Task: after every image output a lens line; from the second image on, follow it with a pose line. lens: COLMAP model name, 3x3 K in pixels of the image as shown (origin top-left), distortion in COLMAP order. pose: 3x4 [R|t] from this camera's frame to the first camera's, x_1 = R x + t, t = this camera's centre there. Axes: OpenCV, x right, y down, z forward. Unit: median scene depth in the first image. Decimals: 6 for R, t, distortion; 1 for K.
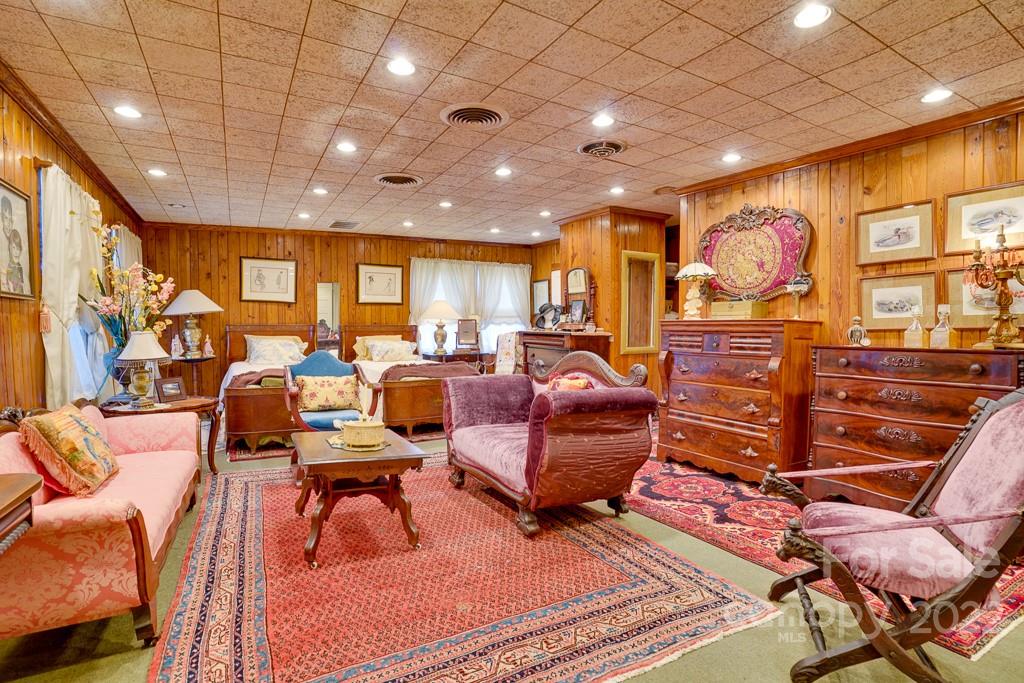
lens RADIAL K [[481.1, 0, 508.1], [0, 481.1, 340.7], [0, 0, 1]] dist [-0.045329, 0.016209]
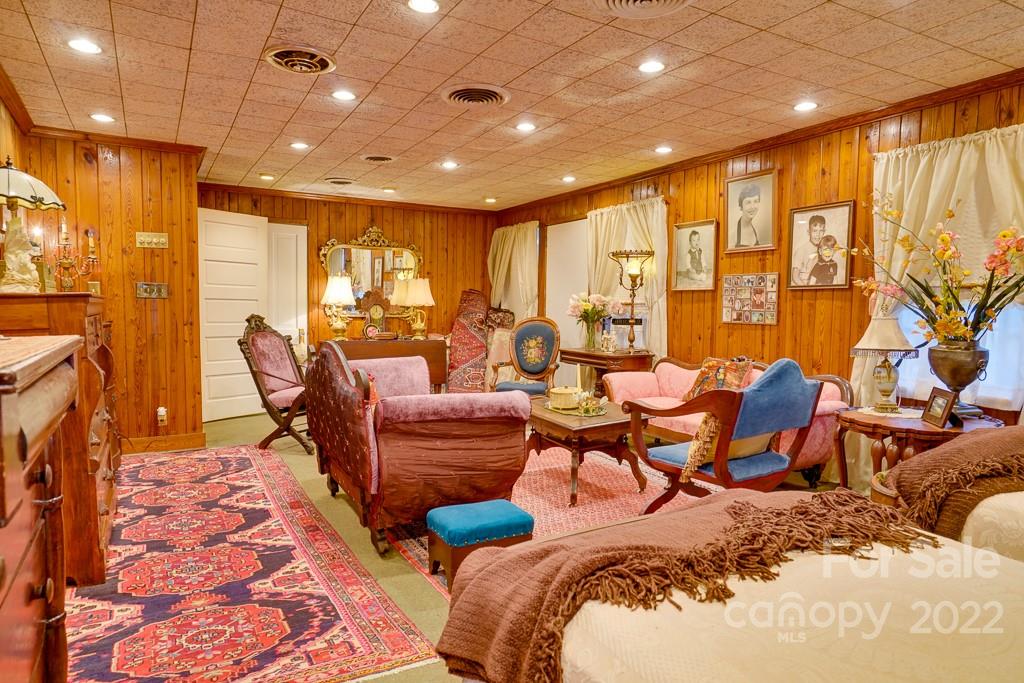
lens RADIAL K [[619.5, 0, 510.7], [0, 619.5, 341.9], [0, 0, 1]] dist [-0.004578, -0.000384]
pose [[-0.999985, -0.005398, 0.000391, -0.129708], [-0.005343, 0.996108, 0.087981, -0.064735], [-0.000865, 0.087978, -0.996122, 2.104108]]
